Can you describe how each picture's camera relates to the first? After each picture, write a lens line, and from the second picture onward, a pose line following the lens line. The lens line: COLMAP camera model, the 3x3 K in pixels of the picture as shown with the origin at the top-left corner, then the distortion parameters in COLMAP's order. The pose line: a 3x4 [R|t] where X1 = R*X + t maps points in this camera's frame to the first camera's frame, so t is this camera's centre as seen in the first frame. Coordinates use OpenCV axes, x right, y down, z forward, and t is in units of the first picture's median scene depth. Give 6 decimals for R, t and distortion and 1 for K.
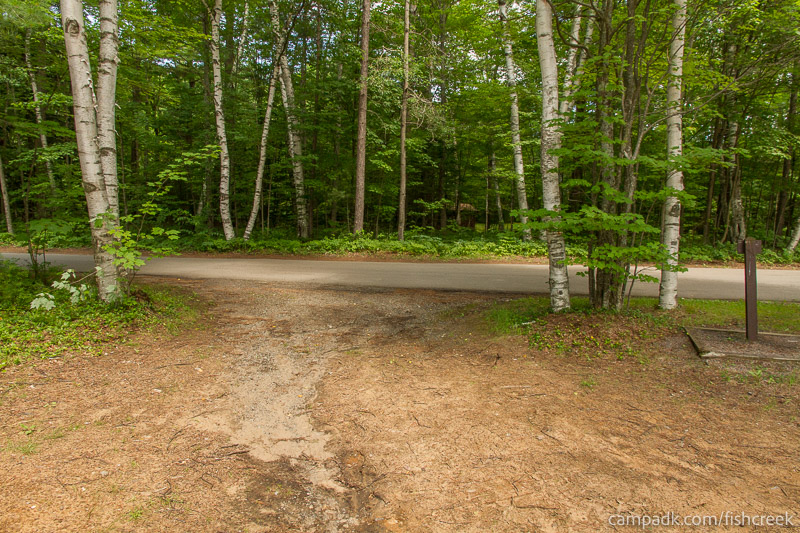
lens RADIAL K [[534.1, 0, 382.4], [0, 534.1, 262.9], [0, 0, 1]] dist [0.007923, 0.000519]
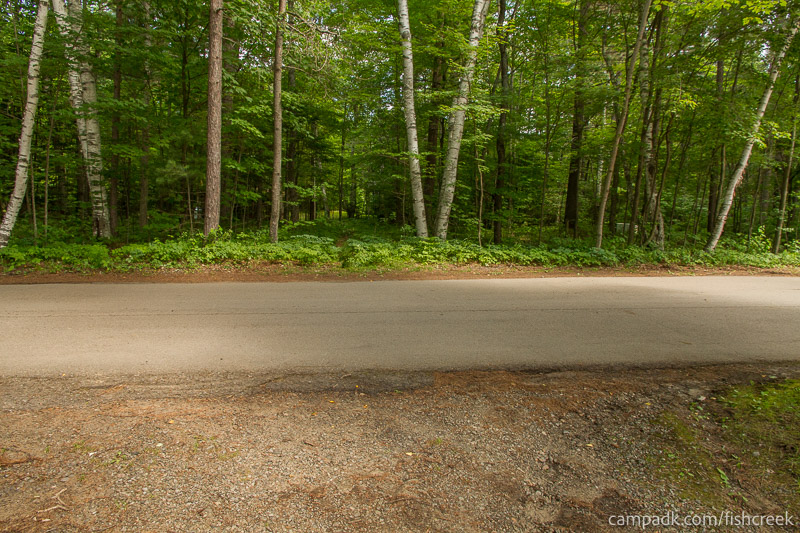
lens RADIAL K [[534.1, 0, 382.4], [0, 534.1, 262.9], [0, 0, 1]] dist [0.007923, 0.000519]
pose [[0.921013, -0.029441, 0.388417, -0.107265], [0.019083, 0.999353, 0.030497, -0.035384], [-0.389063, -0.020676, 0.920979, 0.332823]]
